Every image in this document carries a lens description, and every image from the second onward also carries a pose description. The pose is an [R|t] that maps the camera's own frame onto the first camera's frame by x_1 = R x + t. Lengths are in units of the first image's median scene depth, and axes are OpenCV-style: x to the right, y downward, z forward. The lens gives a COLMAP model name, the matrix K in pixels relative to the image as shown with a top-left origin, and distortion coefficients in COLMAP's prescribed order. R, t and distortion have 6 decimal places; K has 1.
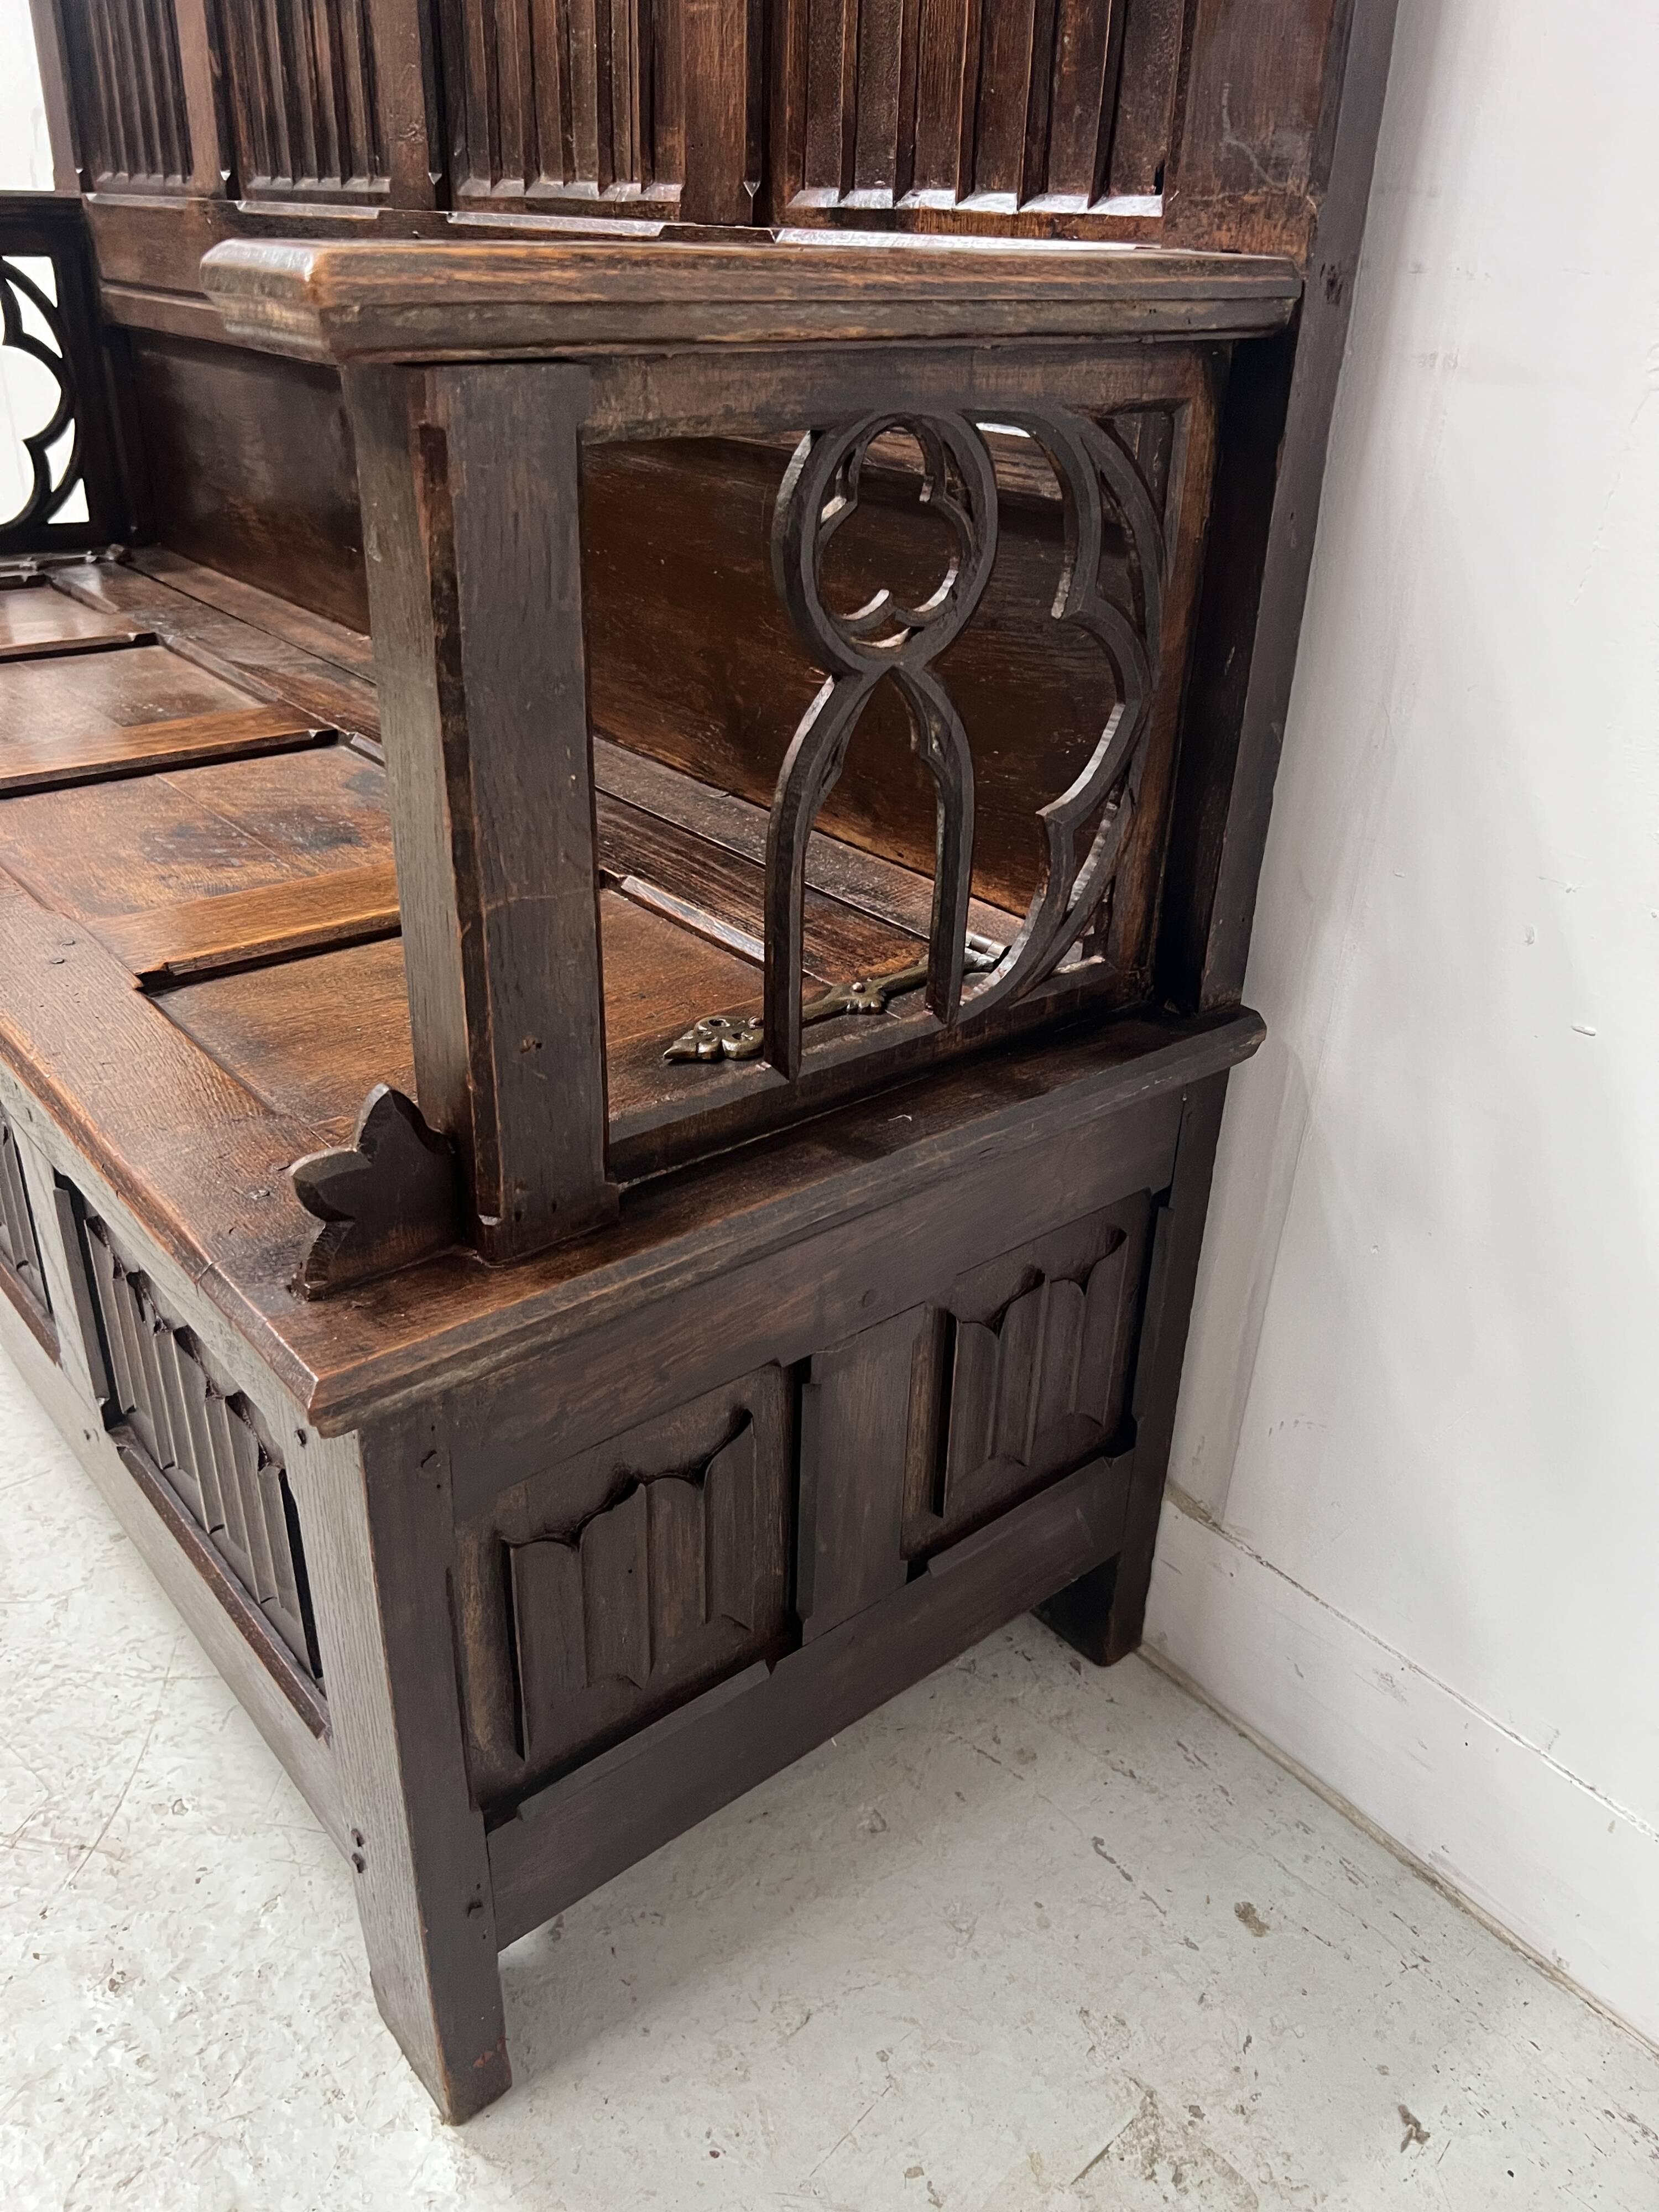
lens RADIAL K [[1672.8, 0, 809.6], [0, 1672.8, 1104.5], [0, 0, 1]] dist [0.053930, -0.064028]
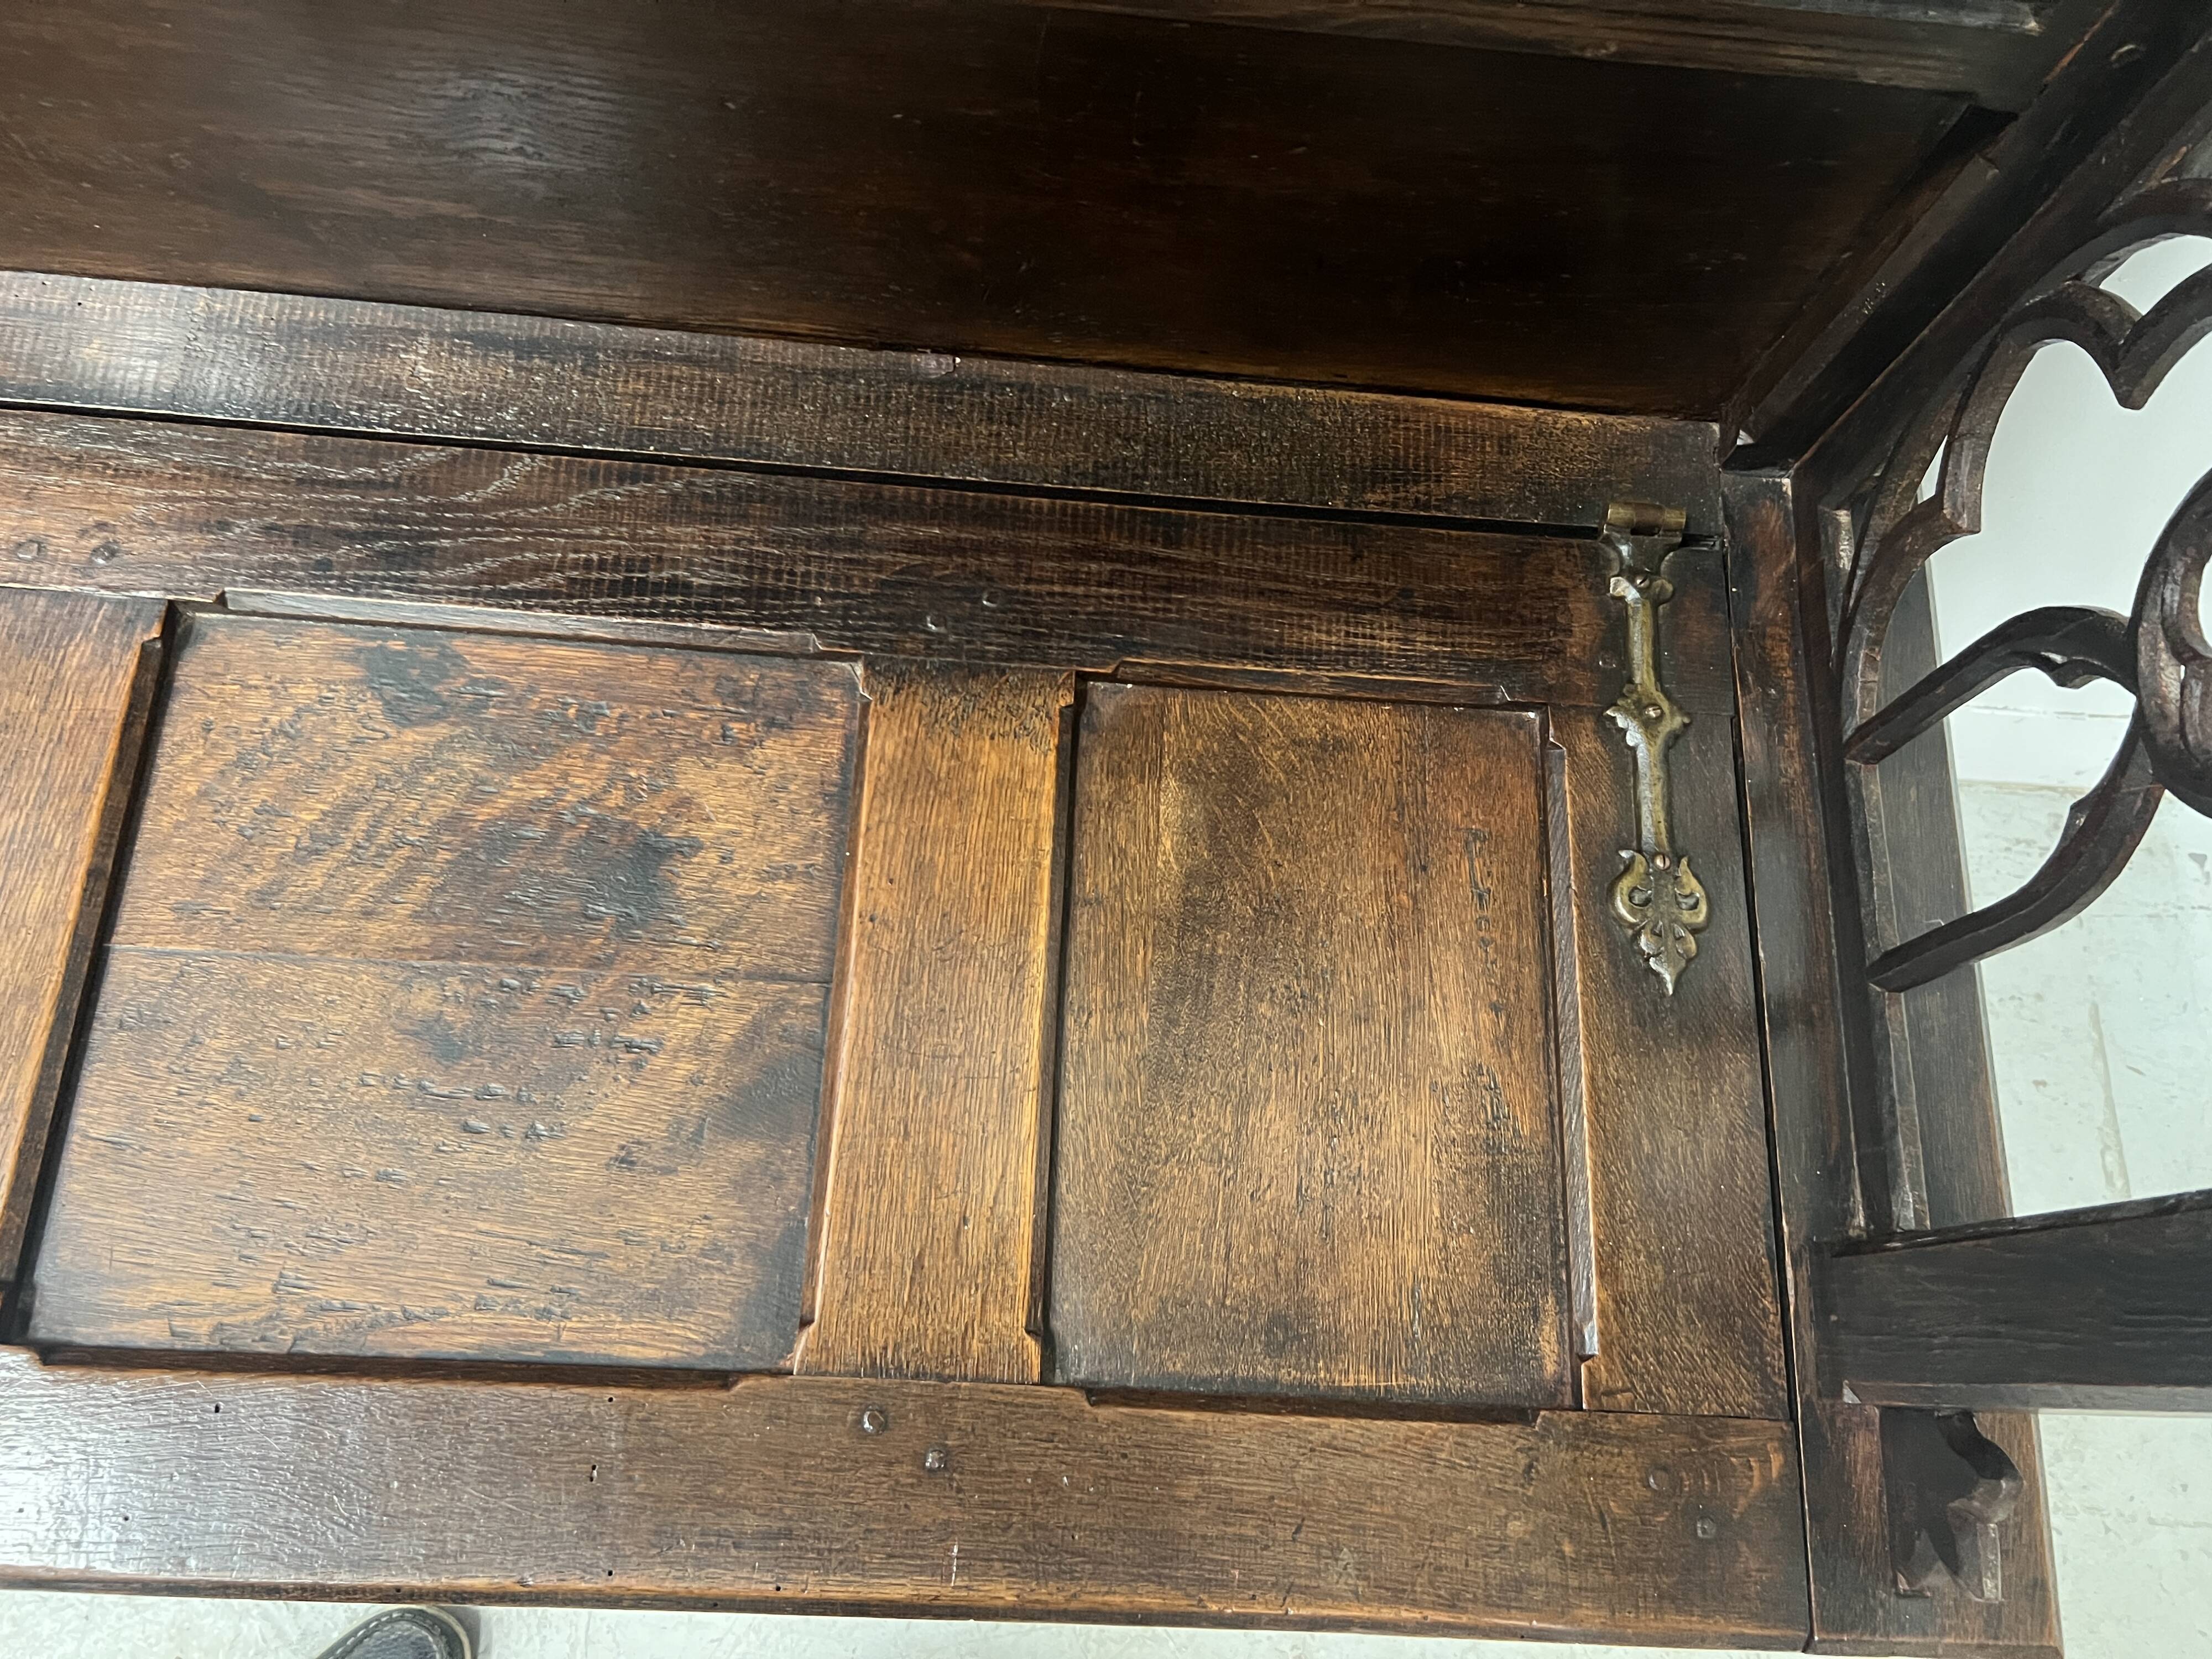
lens RADIAL K [[1672.8, 0, 1100.4], [0, 1672.8, 814.9], [0, 0, 1]] dist [0.053930, -0.064028]
pose [[0.664918, -0.699130, 0.262871, -0.370101], [0.289073, 0.565389, 0.772510, -0.693604], [-0.688709, -0.437667, 0.578037, 0.626961]]
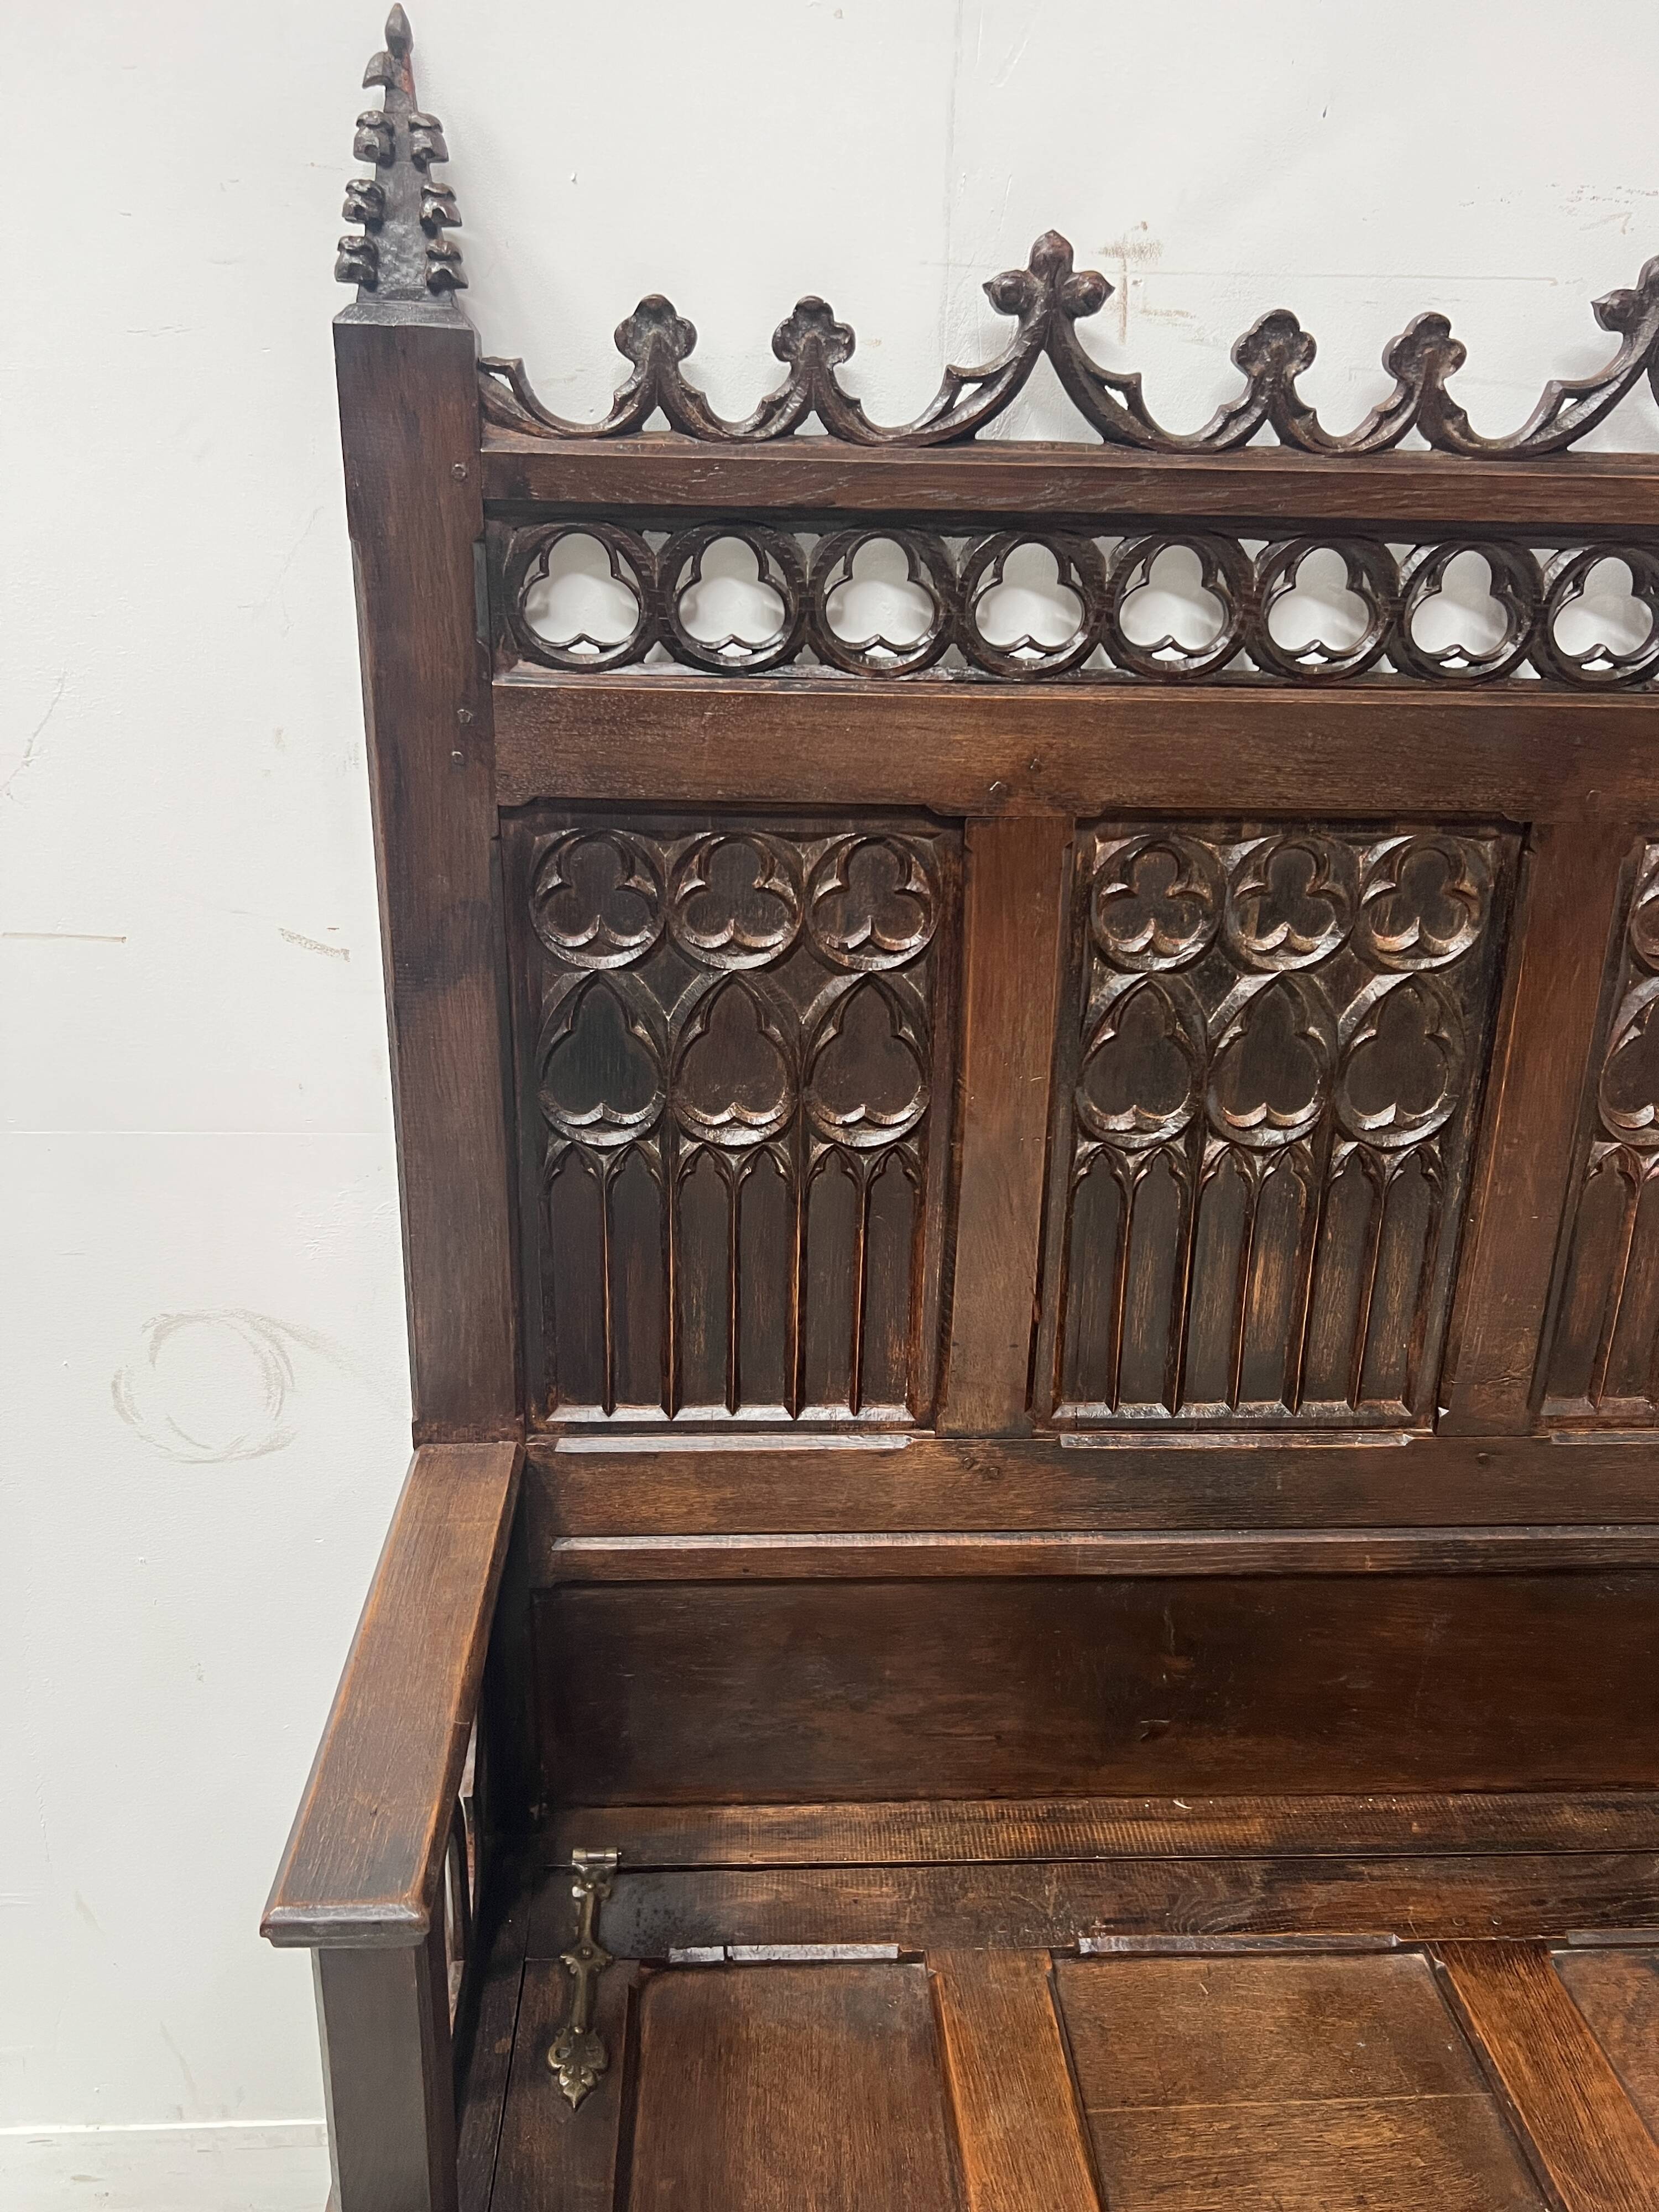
lens RADIAL K [[1672.8, 0, 814.7], [0, 1672.8, 1122.0], [0, 0, 1]] dist [0.053930, -0.064028]
pose [[0.590240, -0.281197, 0.756667, -1.534382], [0.375588, 0.925387, 0.050919, -1.171779], [-0.714528, 0.254140, 0.651814, 0.743558]]
